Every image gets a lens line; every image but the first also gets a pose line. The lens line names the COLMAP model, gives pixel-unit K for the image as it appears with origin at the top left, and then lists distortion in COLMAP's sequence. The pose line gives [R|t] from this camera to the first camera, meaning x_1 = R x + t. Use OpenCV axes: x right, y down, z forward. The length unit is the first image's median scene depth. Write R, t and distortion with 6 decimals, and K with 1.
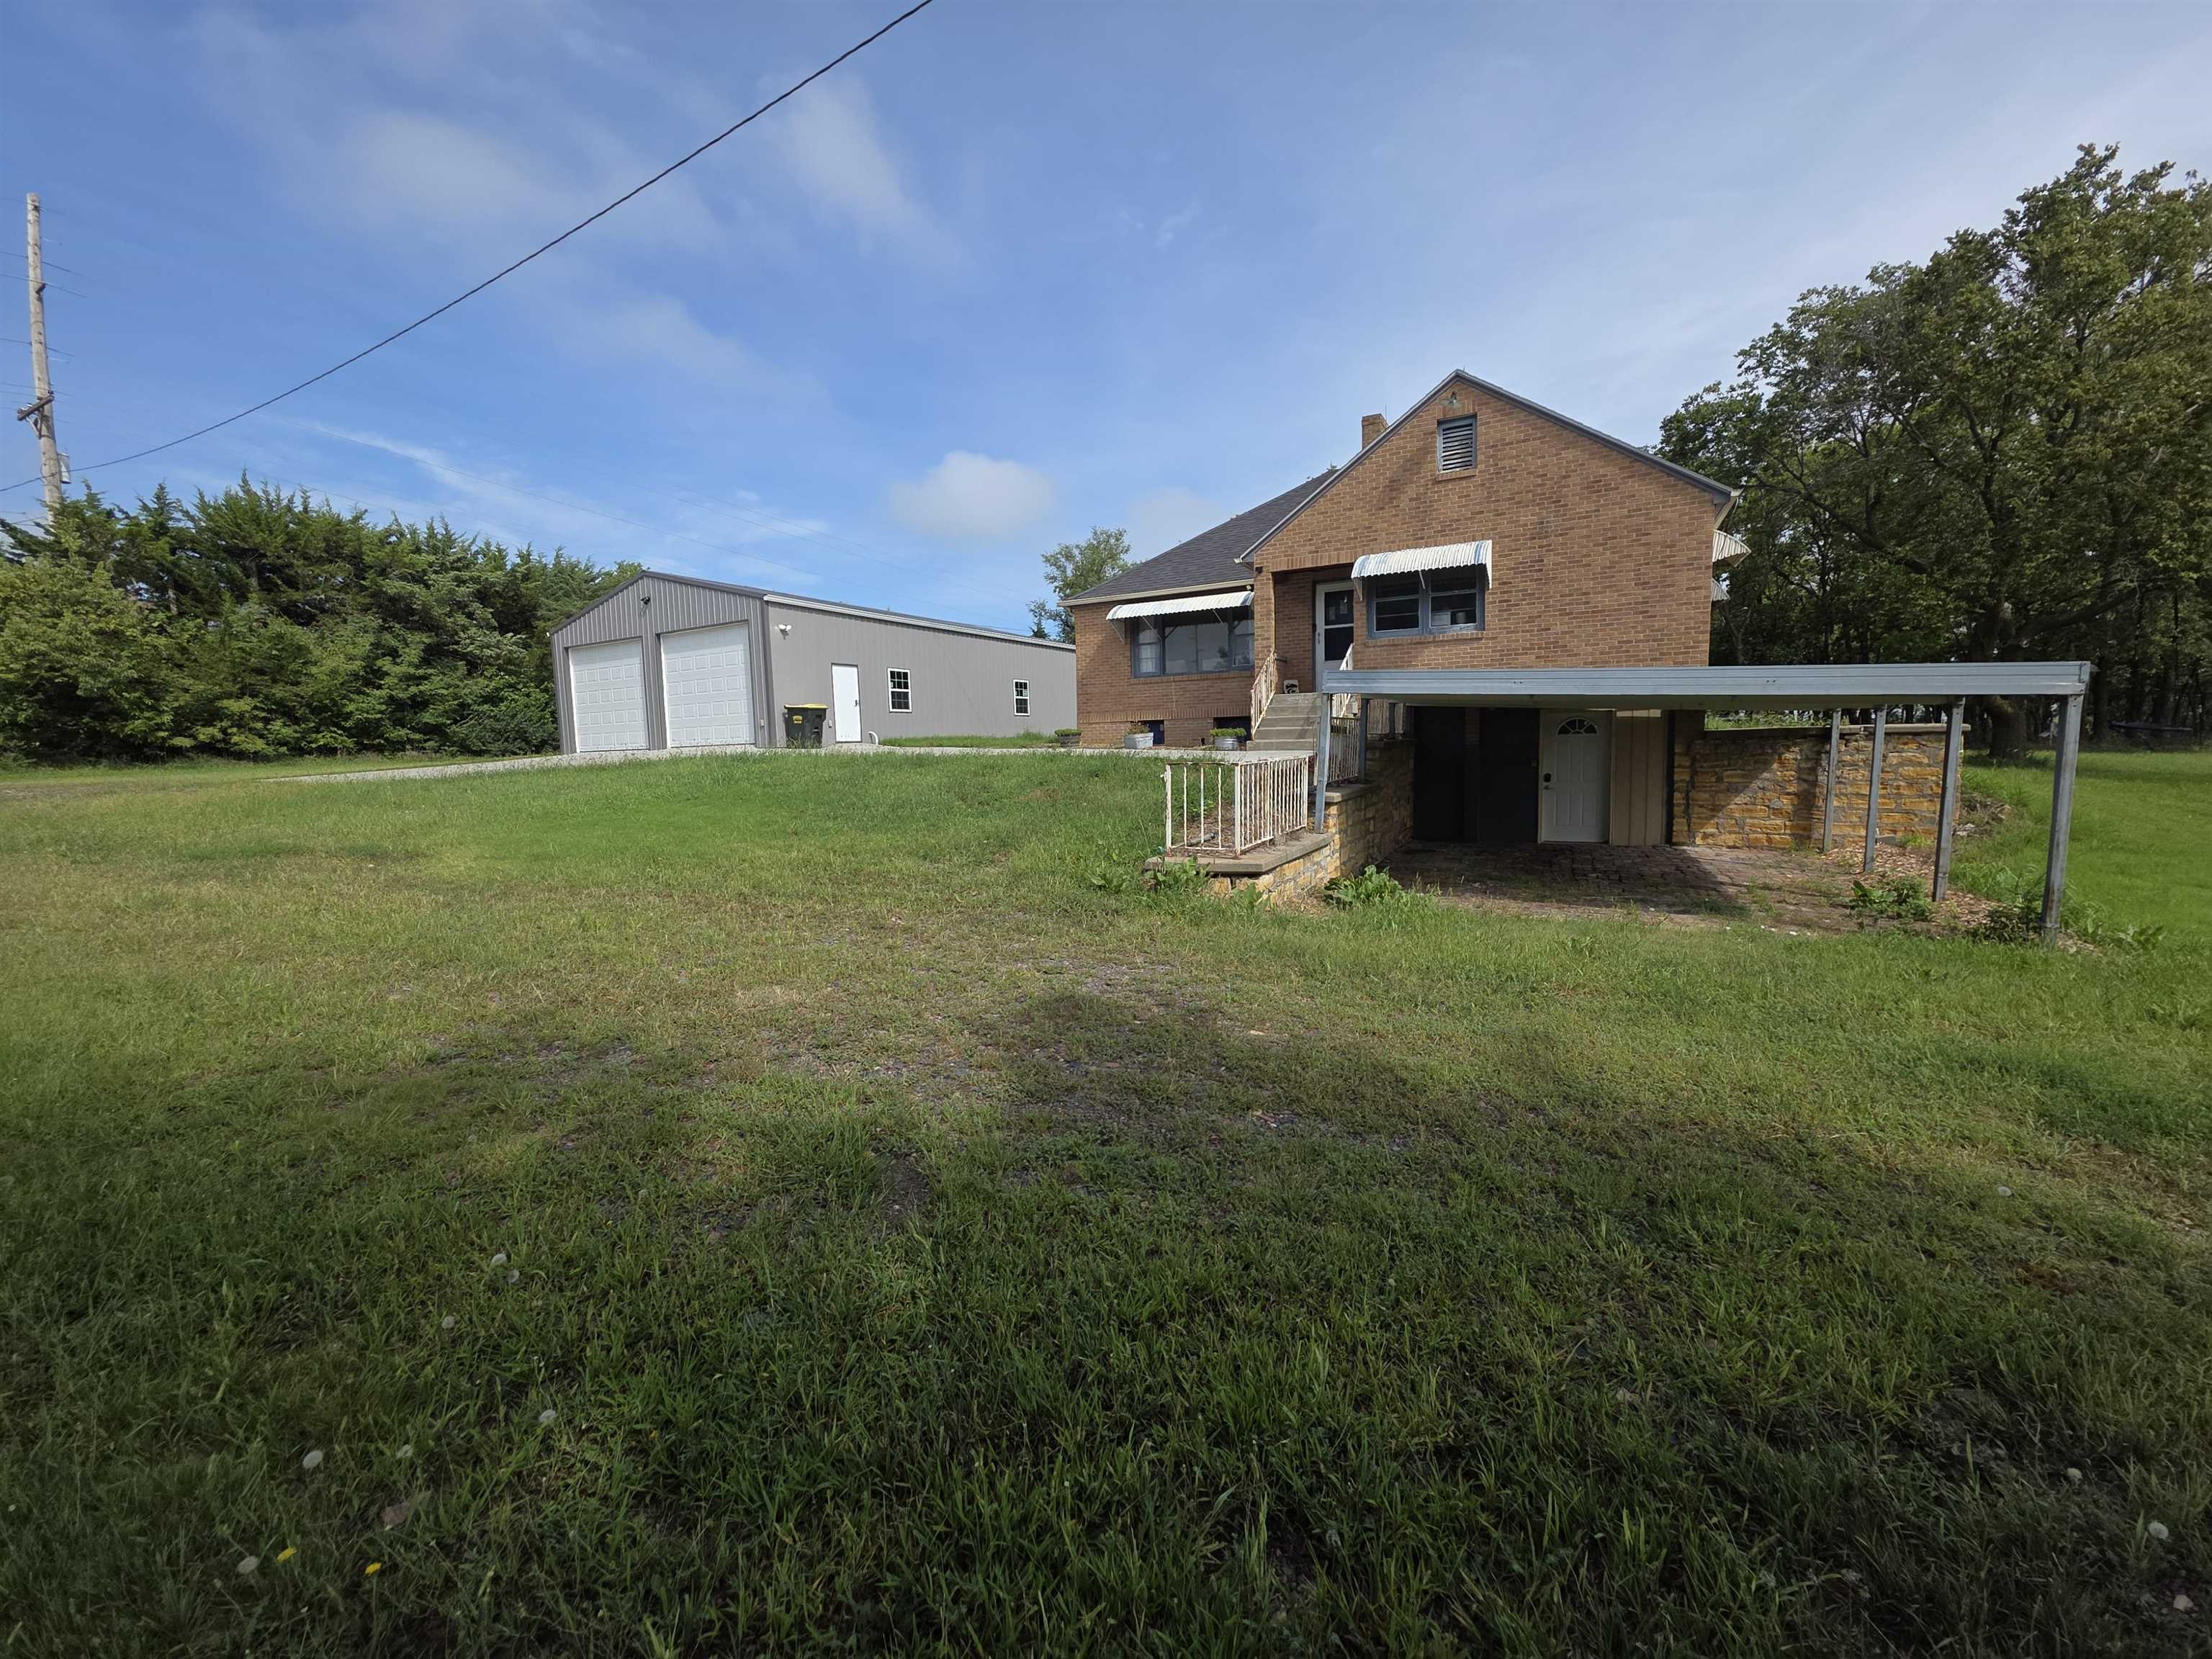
lens RADIAL K [[874.2, 0, 1098.3], [0, 874.2, 825.0], [0, 0, 1]] dist [0.003565, -0.003219]
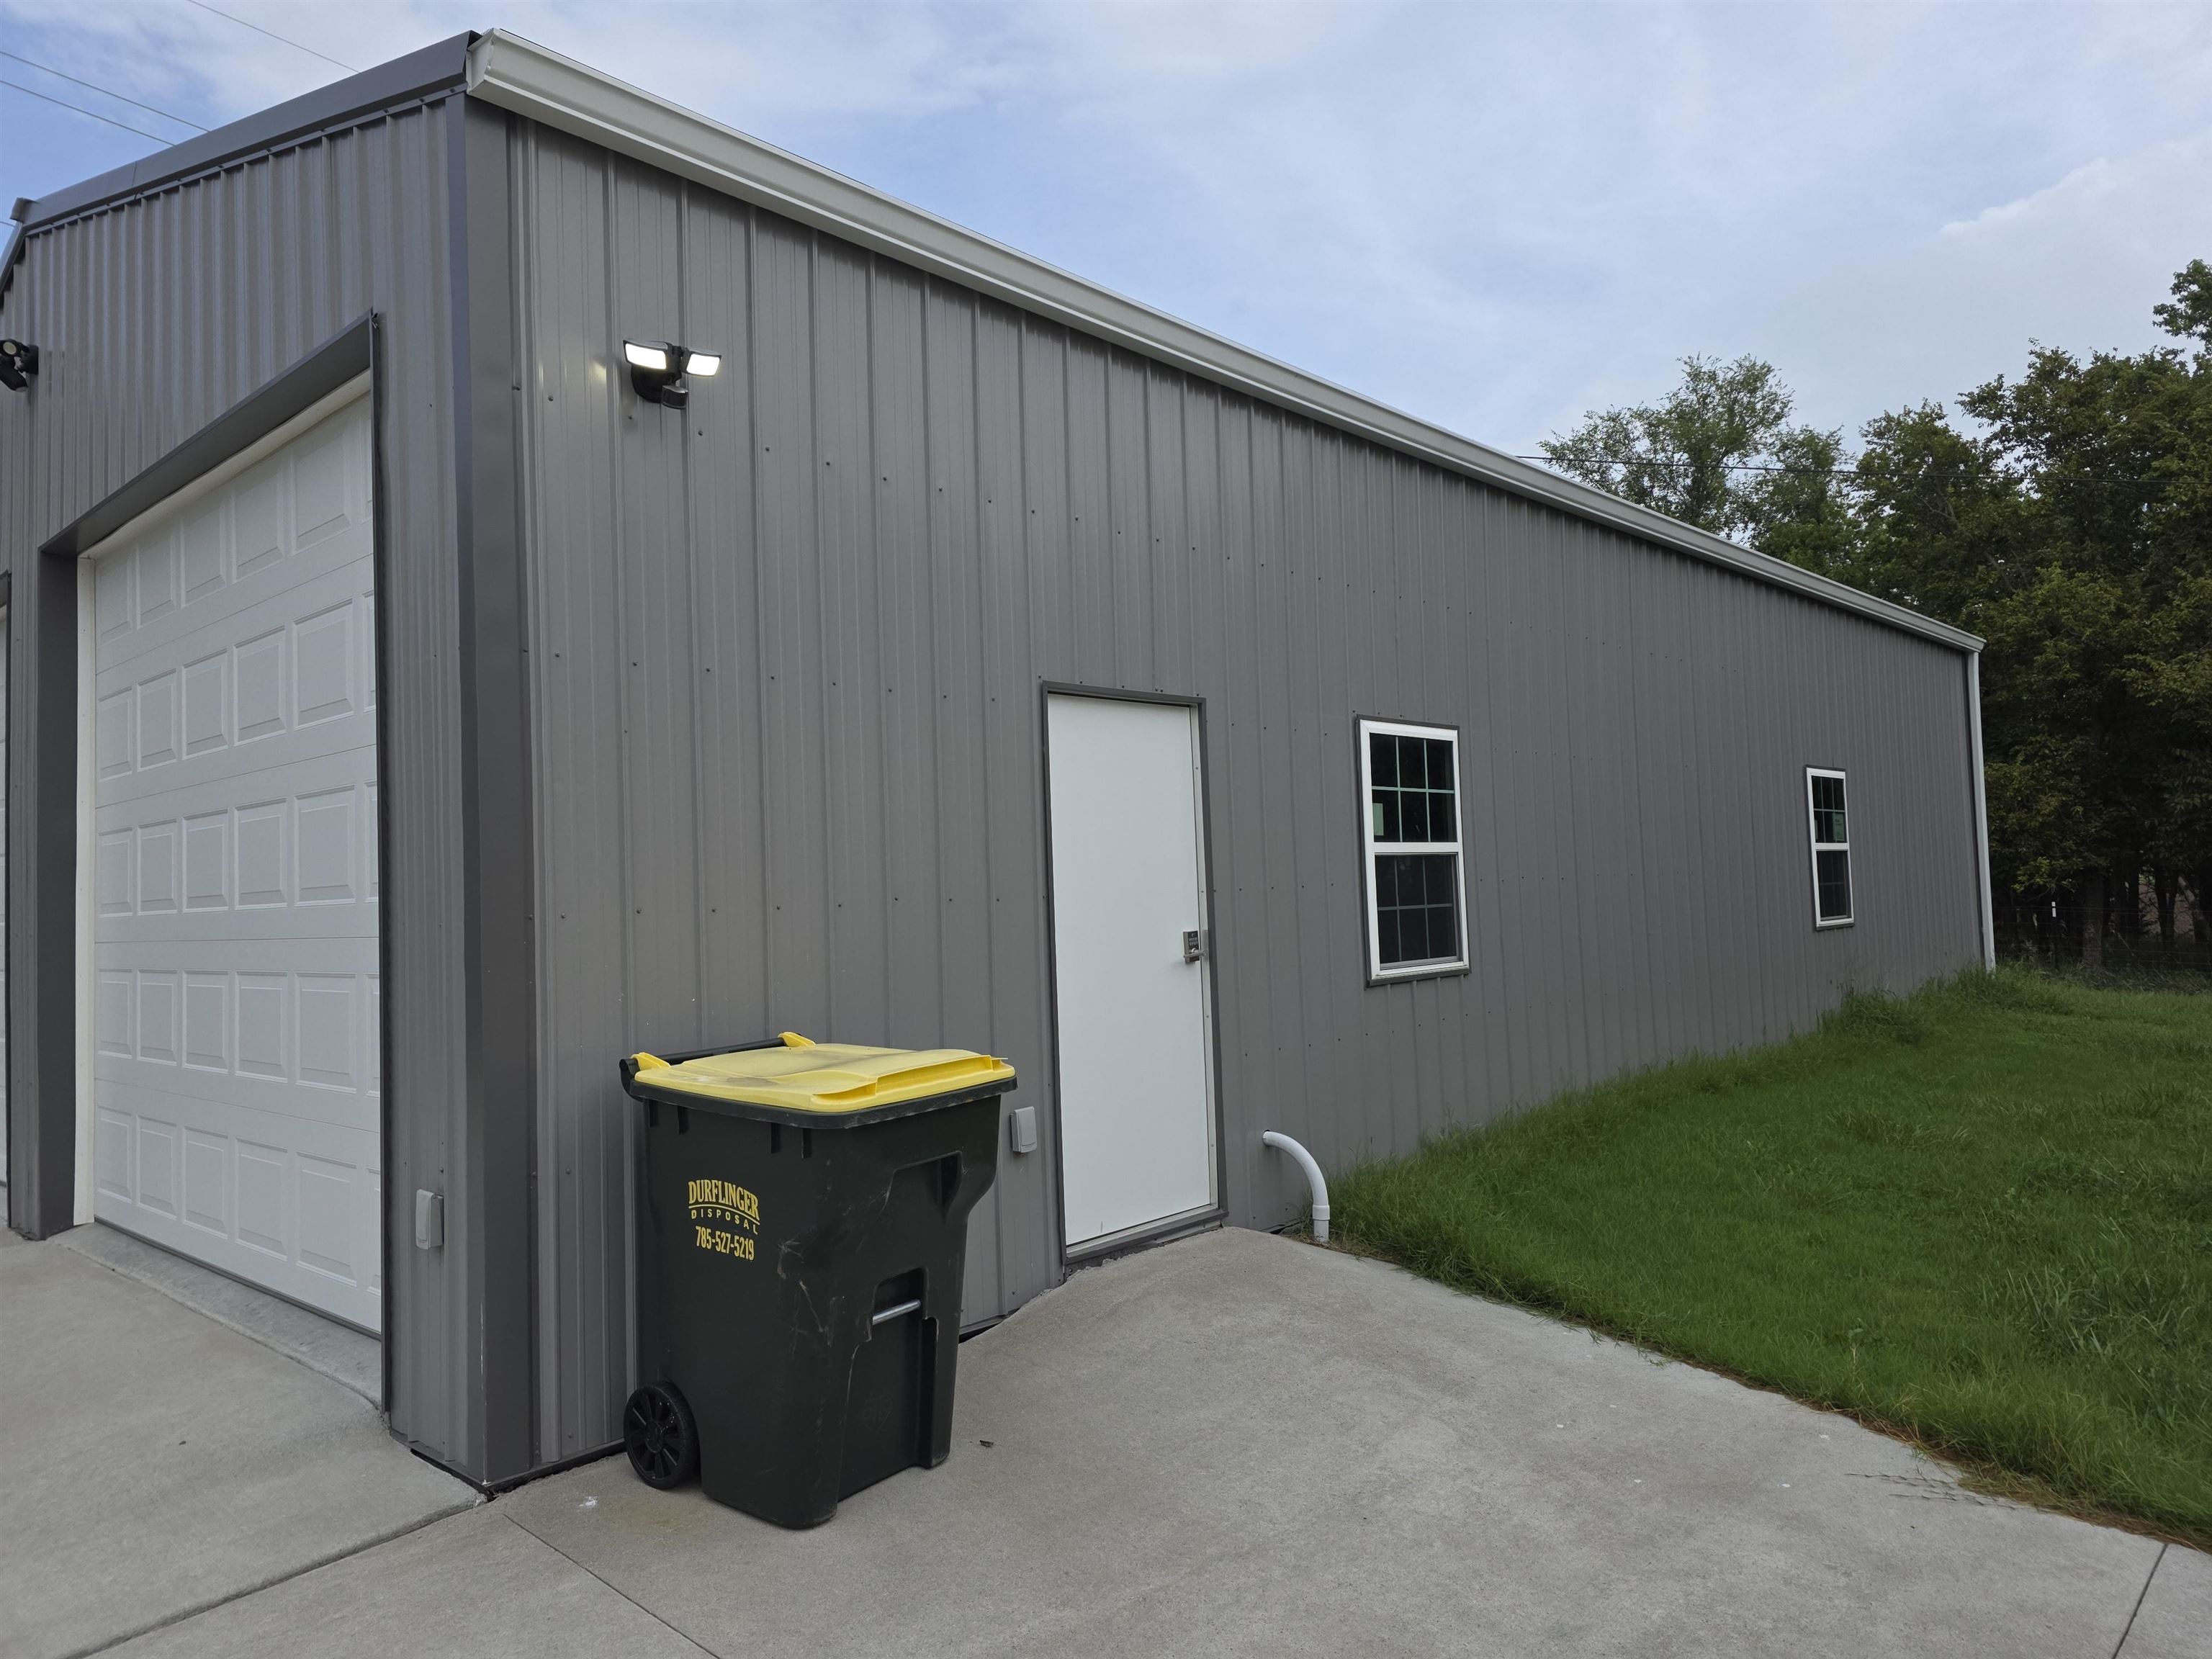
lens RADIAL K [[1491.3, 0, 1106.6], [0, 1491.3, 824.6], [0, 0, 1]] dist [0.057982, -0.053517]
pose [[0.975344, -0.029552, -0.218701, -0.221850], [0.000171, 0.991094, -0.133162, -0.120427], [0.220688, 0.129841, 0.966663, 0.708528]]
